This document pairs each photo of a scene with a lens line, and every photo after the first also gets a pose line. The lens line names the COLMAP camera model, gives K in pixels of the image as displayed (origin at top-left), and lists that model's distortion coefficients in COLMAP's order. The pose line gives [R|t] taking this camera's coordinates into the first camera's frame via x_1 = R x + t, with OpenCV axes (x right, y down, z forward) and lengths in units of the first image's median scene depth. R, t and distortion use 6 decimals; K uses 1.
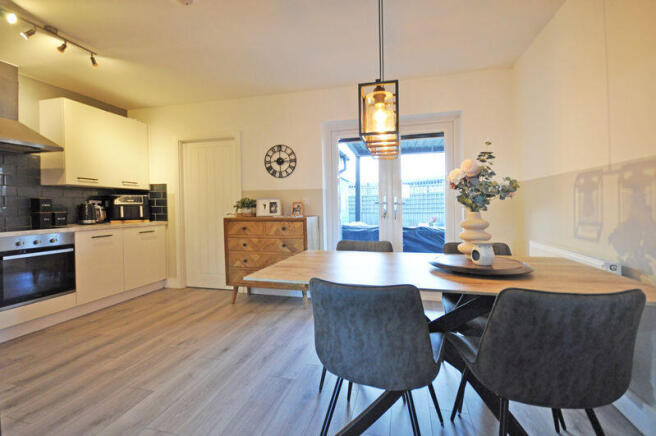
lens RADIAL K [[312.2, 0, 318.2], [0, 312.2, 216.6], [0, 0, 1]] dist [0.001809, -0.012834]
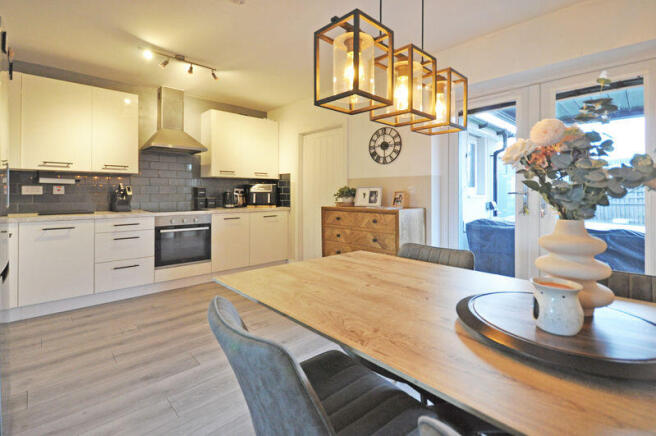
lens RADIAL K [[301.7, 0, 307.0], [0, 301.7, 199.0], [0, 0, 1]] dist [-0.000834, -0.000197]
pose [[0.833239, 0.021180, -0.552507, 0.182253], [-0.025779, 0.999668, -0.000557, -0.017771], [0.552311, 0.014708, 0.833508, 0.159362]]
